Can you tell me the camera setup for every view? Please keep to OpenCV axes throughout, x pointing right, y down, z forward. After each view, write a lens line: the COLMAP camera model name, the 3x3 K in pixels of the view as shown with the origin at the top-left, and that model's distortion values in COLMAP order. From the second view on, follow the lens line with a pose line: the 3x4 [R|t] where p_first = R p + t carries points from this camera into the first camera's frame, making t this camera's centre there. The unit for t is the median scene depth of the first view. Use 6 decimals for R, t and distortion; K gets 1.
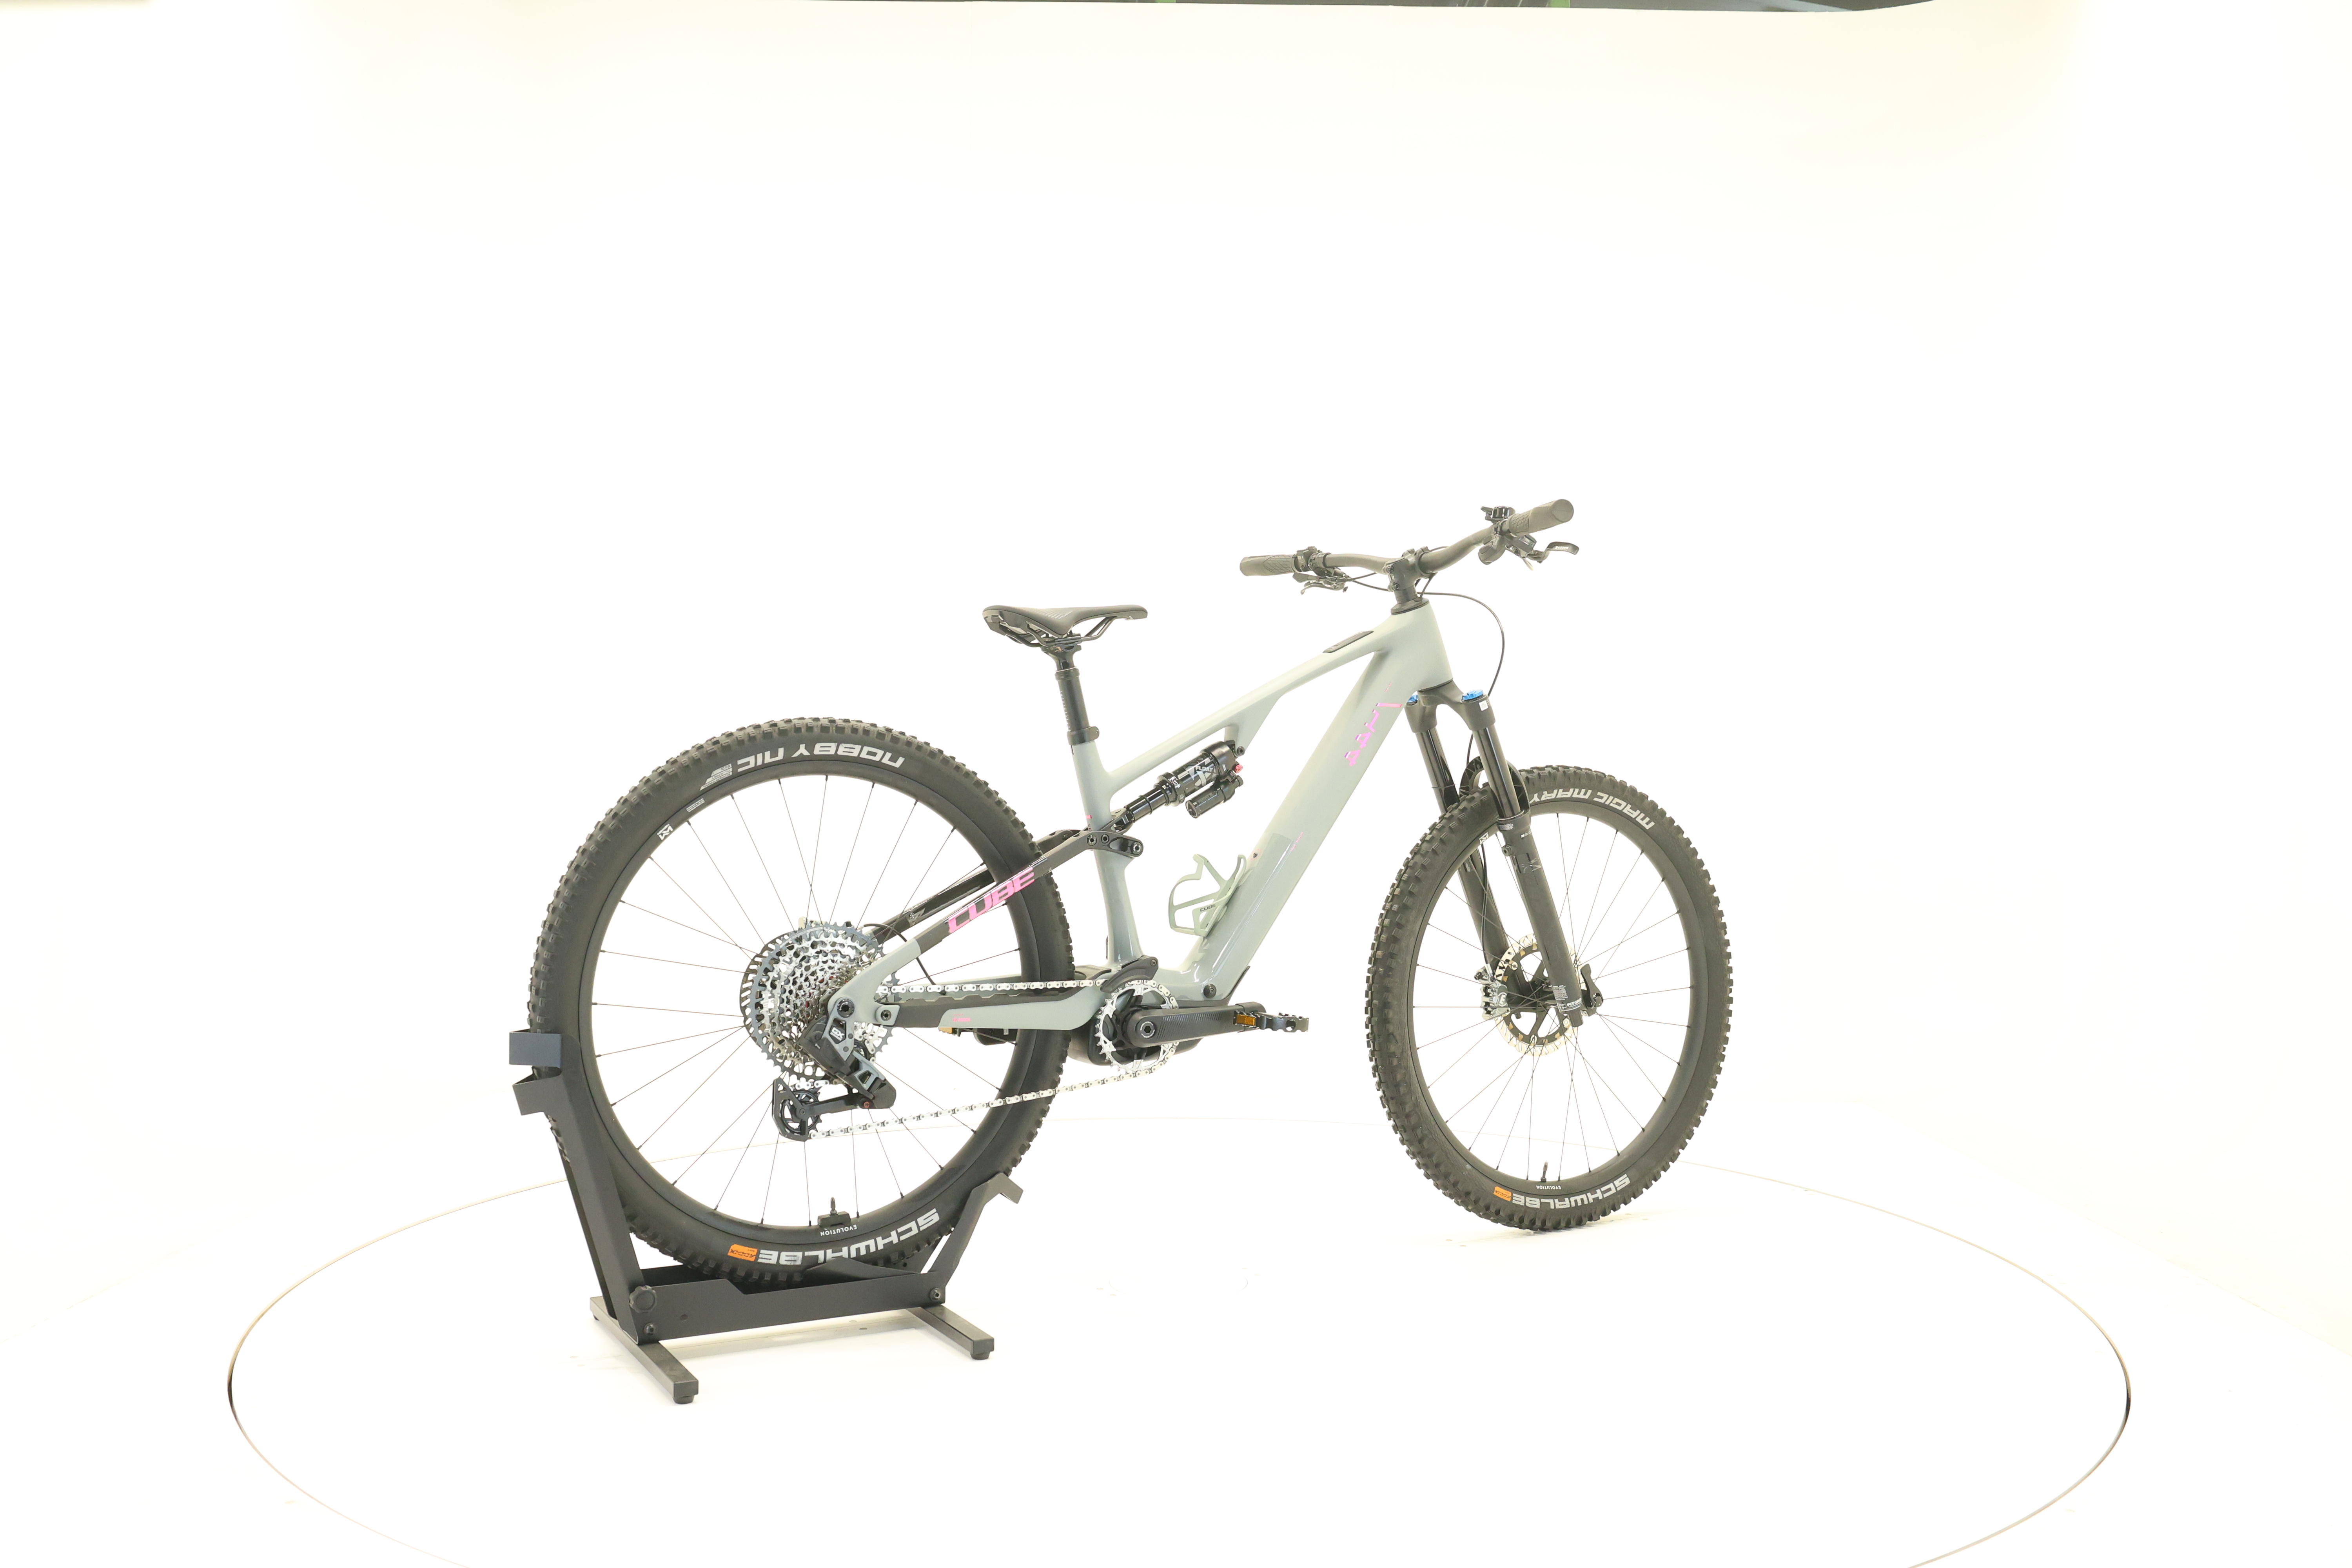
lens RADIAL K [[2054.5, 0, 1178.5], [0, 2054.5, 741.1], [0, 0, 1]] dist [-0.016721, -0.004725]
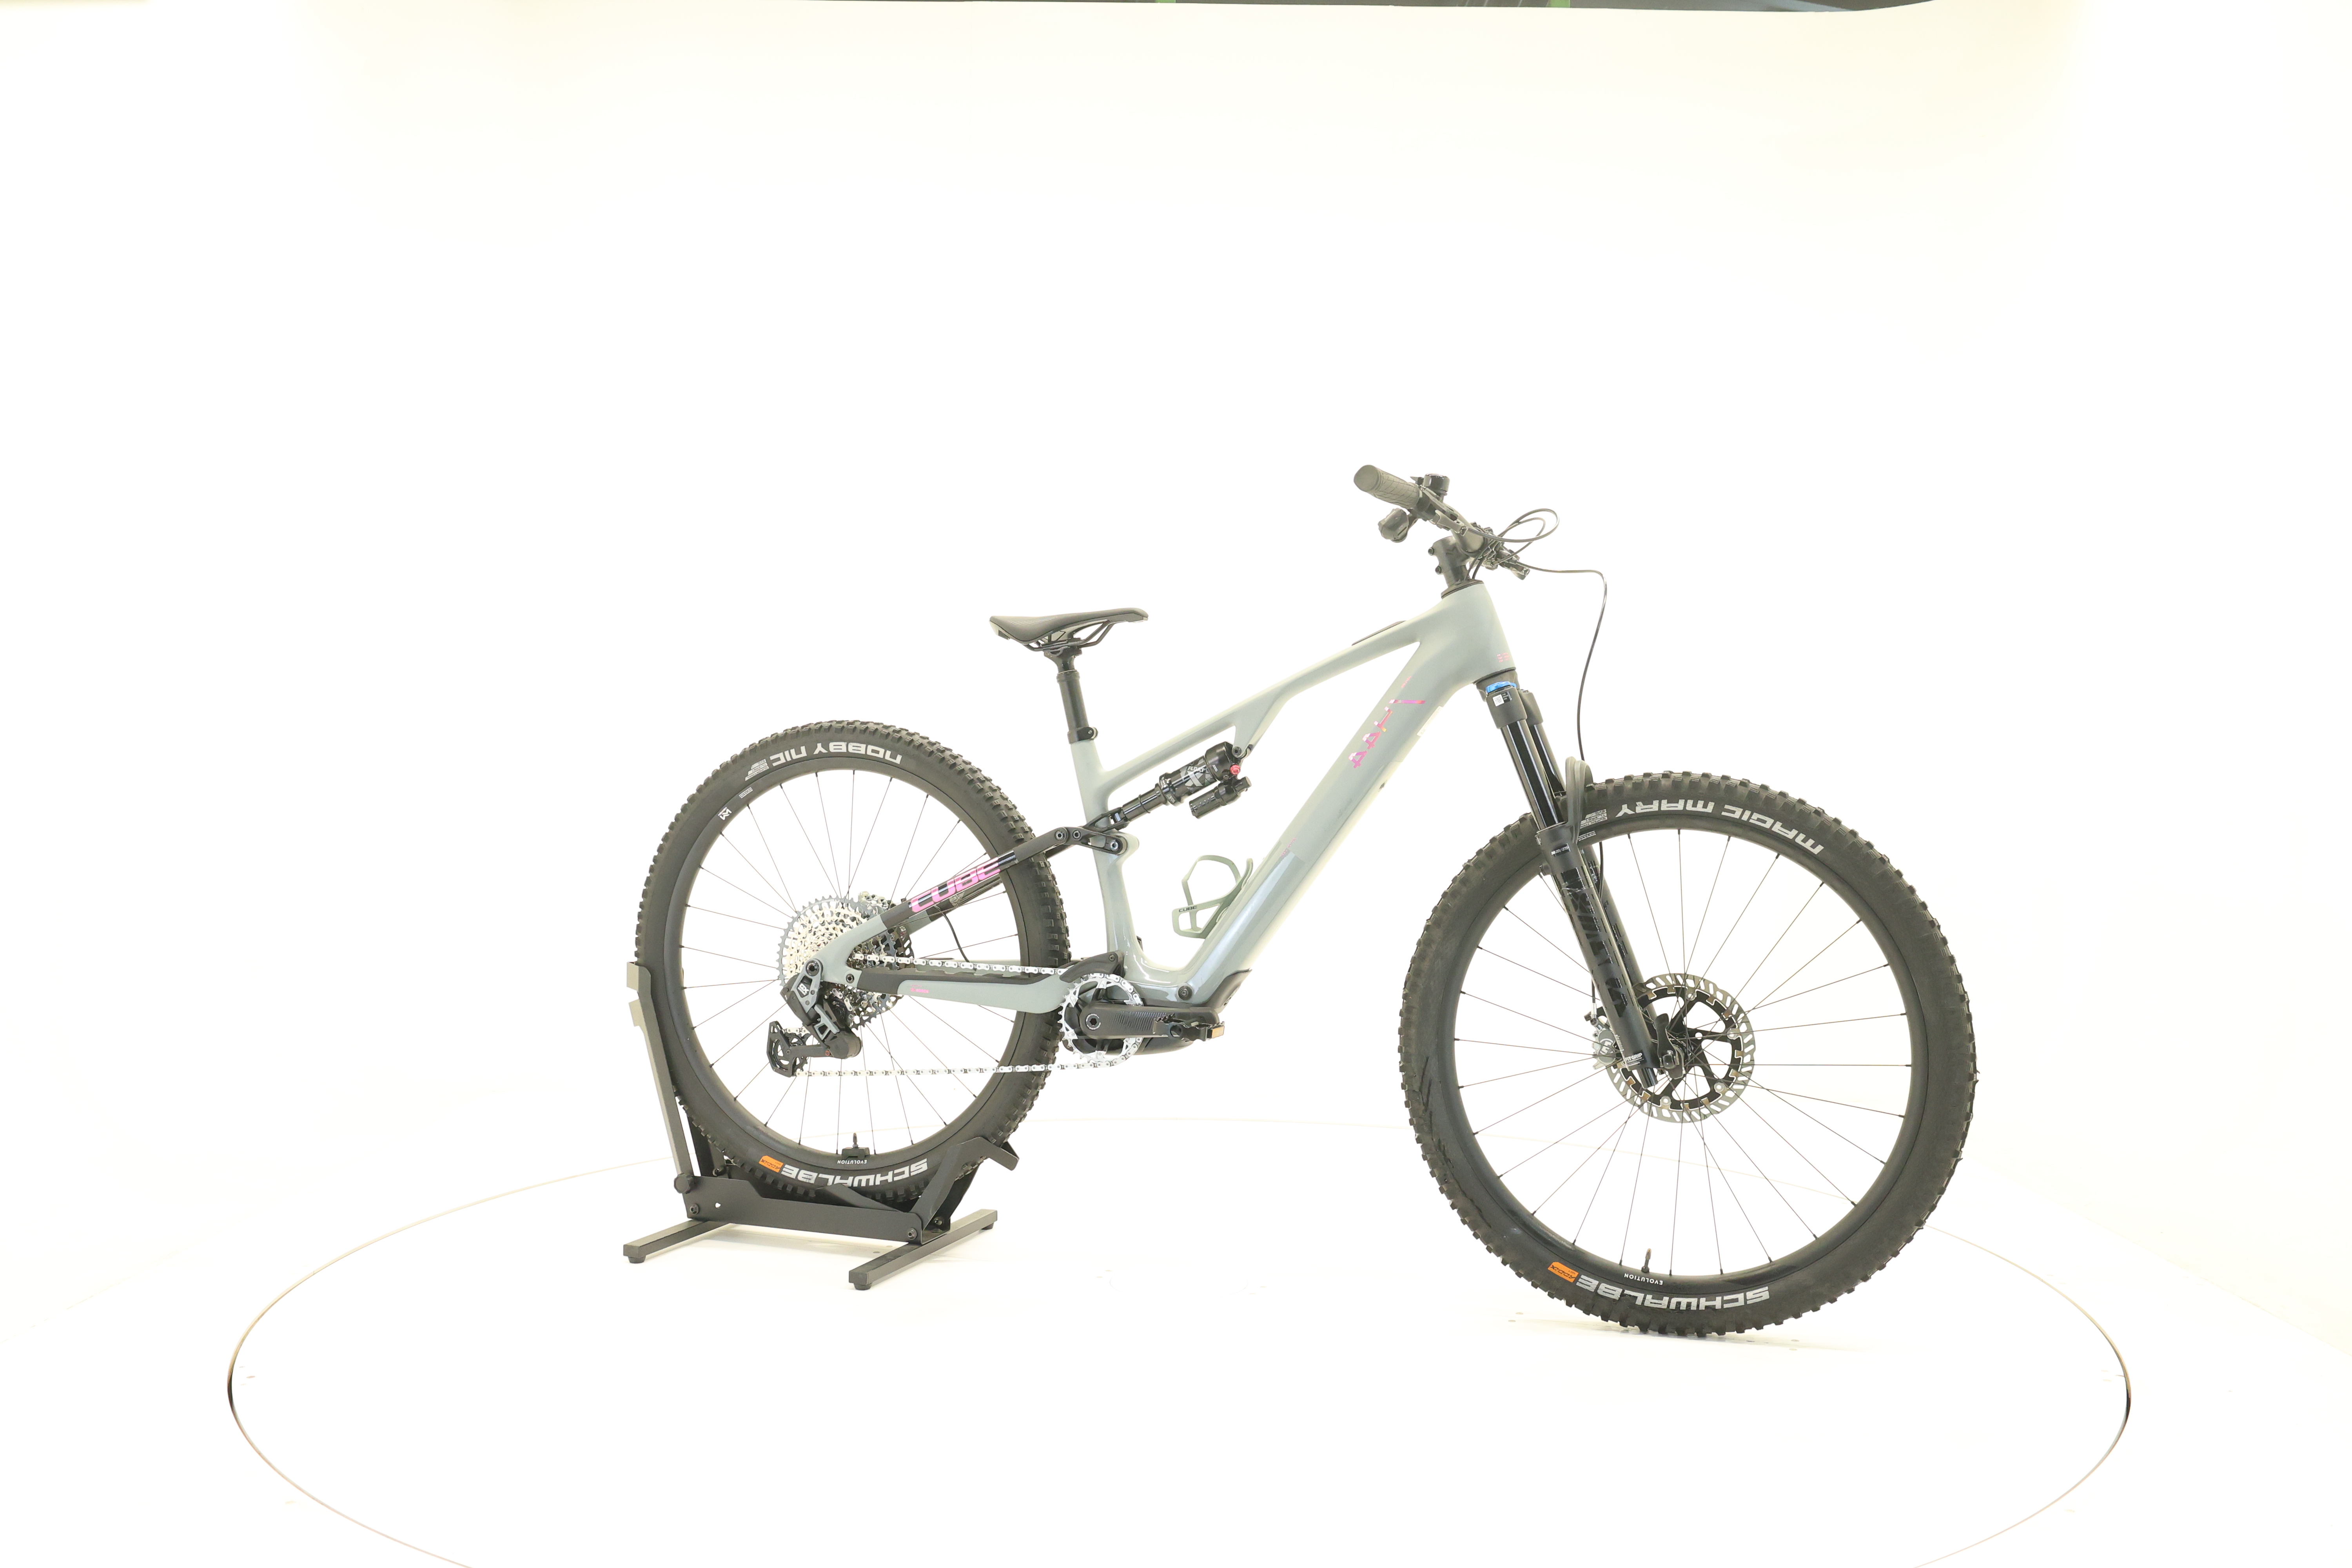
lens RADIAL K [[2054.5, 0, 1178.5], [0, 2054.5, 741.1], [0, 0, 1]] dist [-0.016721, -0.004725]
pose [[0.649128, -0.000588, -0.760679, 0.794399], [-0.002221, 0.999994, -0.002668, 0.002777], [0.760676, 0.003421, 0.649123, 0.365339]]
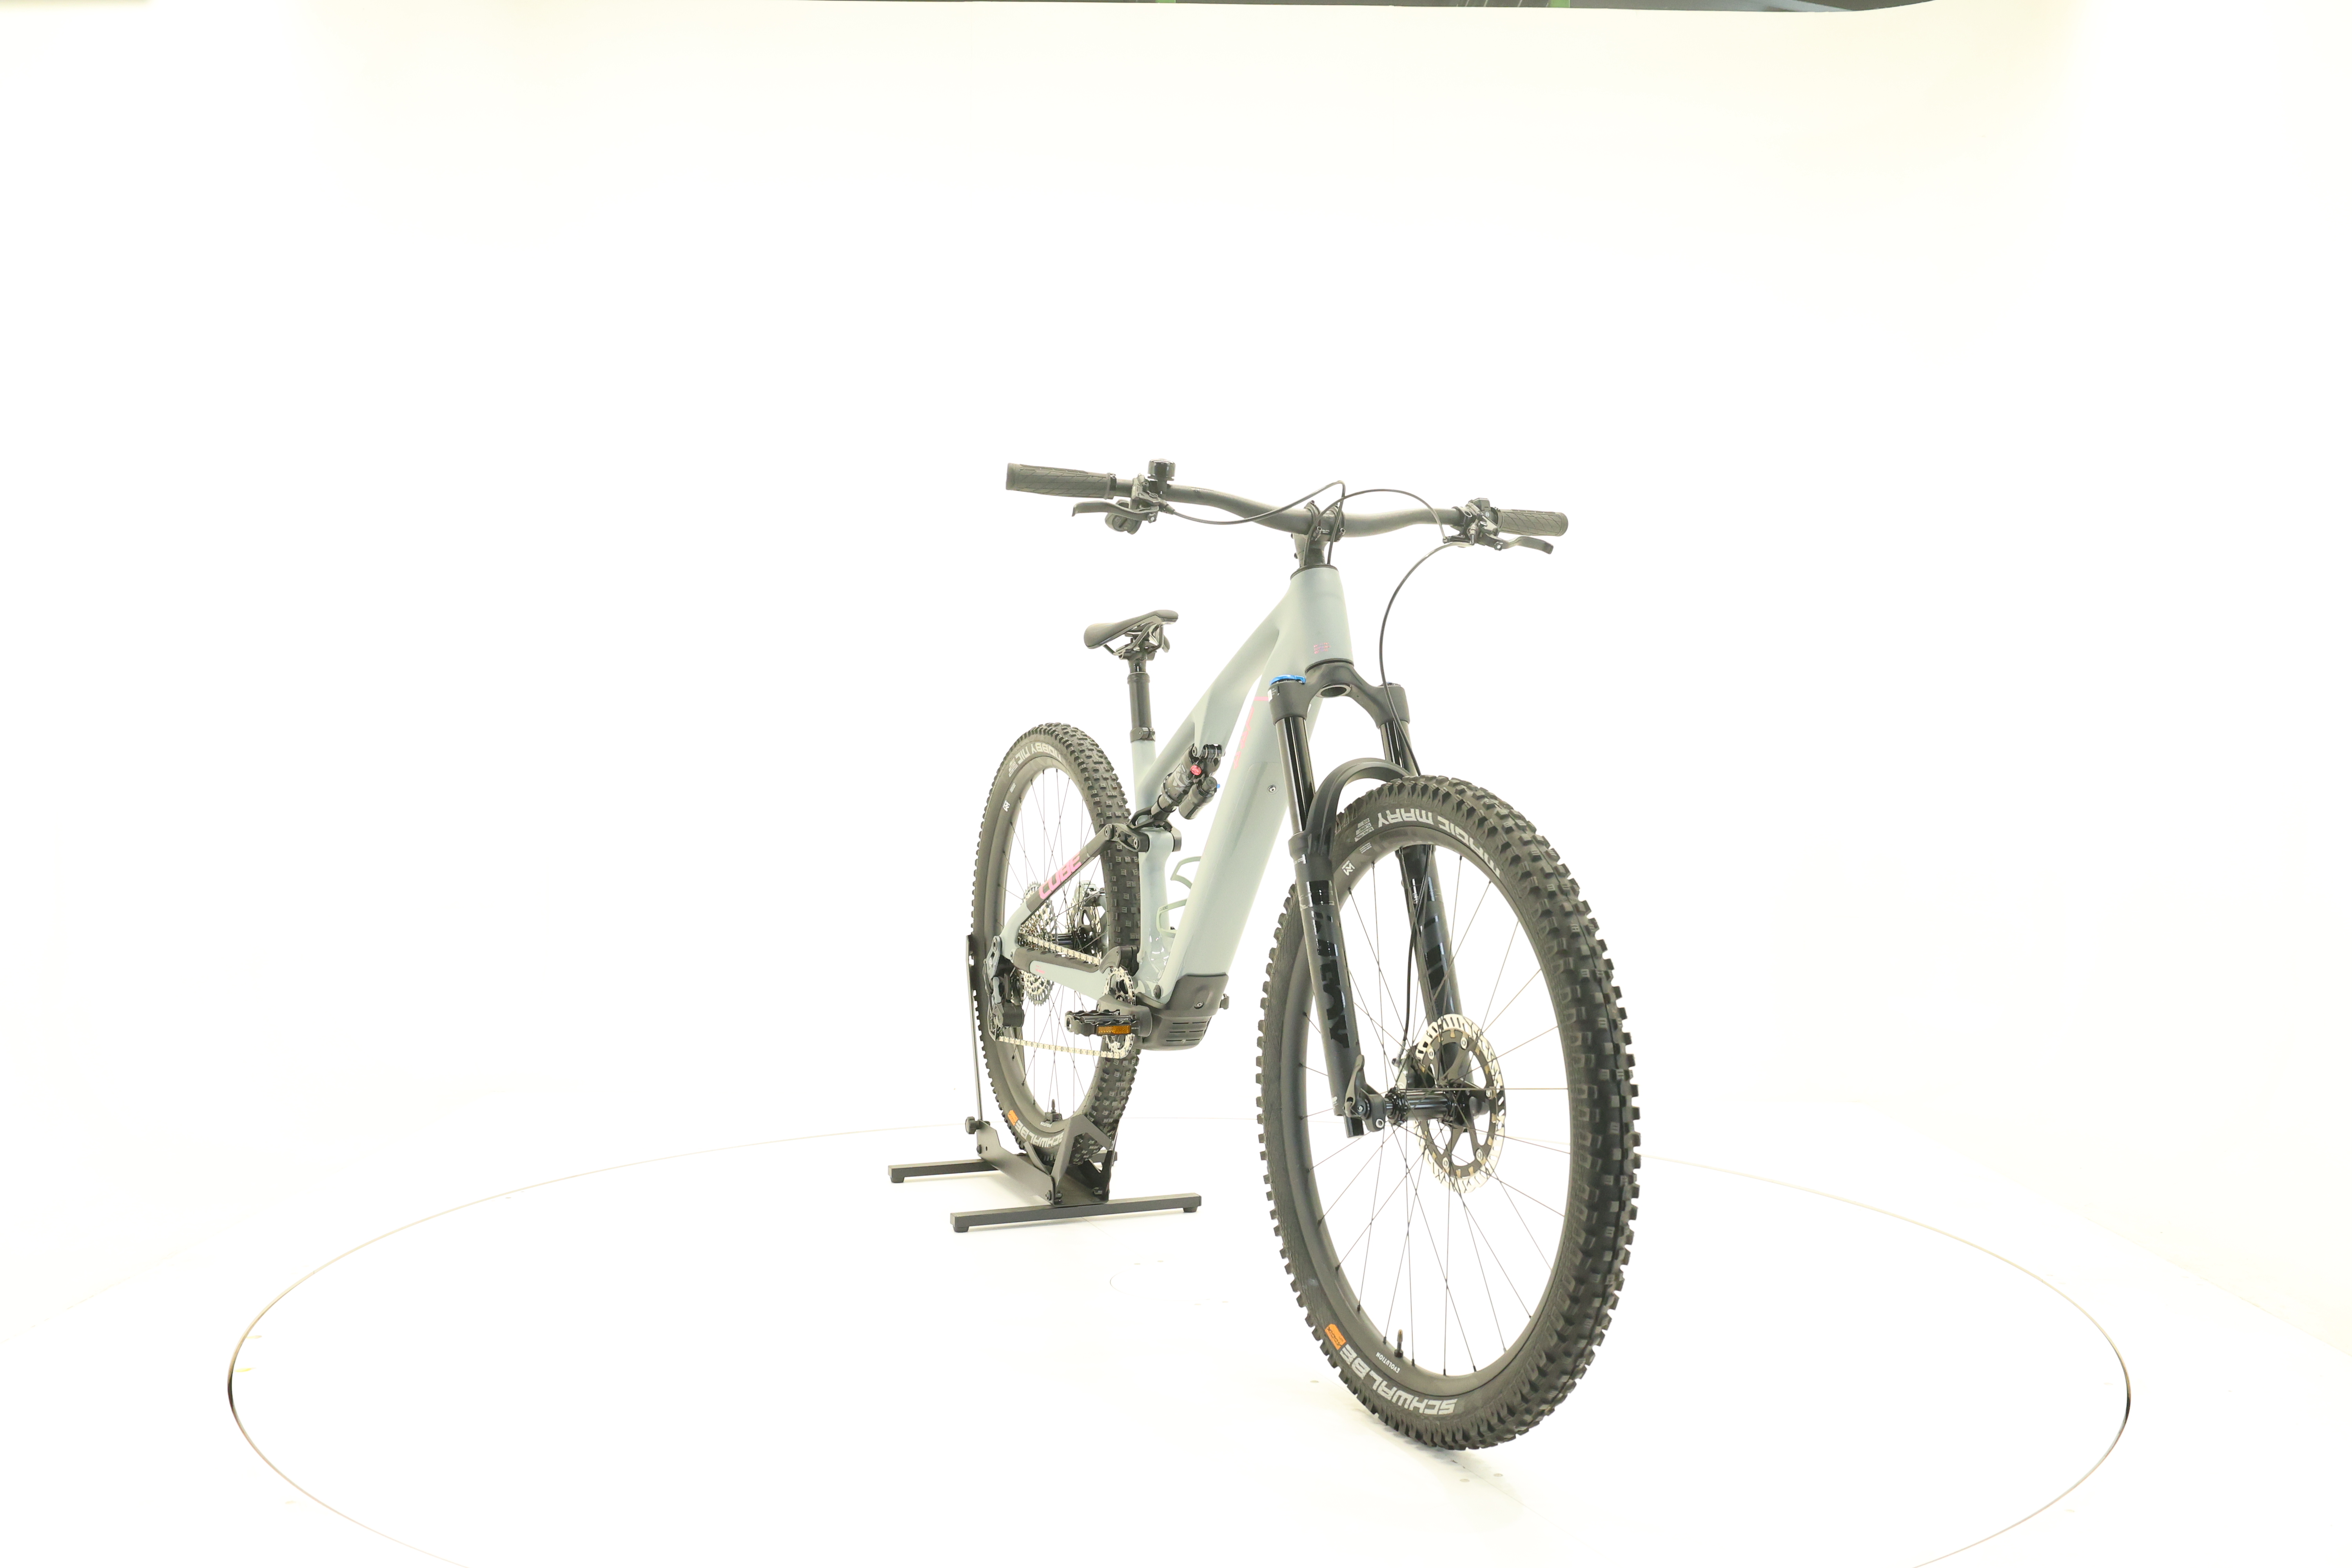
lens RADIAL K [[2054.5, 0, 1178.5], [0, 2054.5, 741.1], [0, 0, 1]] dist [-0.016721, -0.004725]
pose [[-0.110546, -0.003947, -0.993863, 1.038817], [-0.005006, 0.999982, -0.003415, 0.003577], [0.993858, 0.004598, -0.110563, 1.158120]]
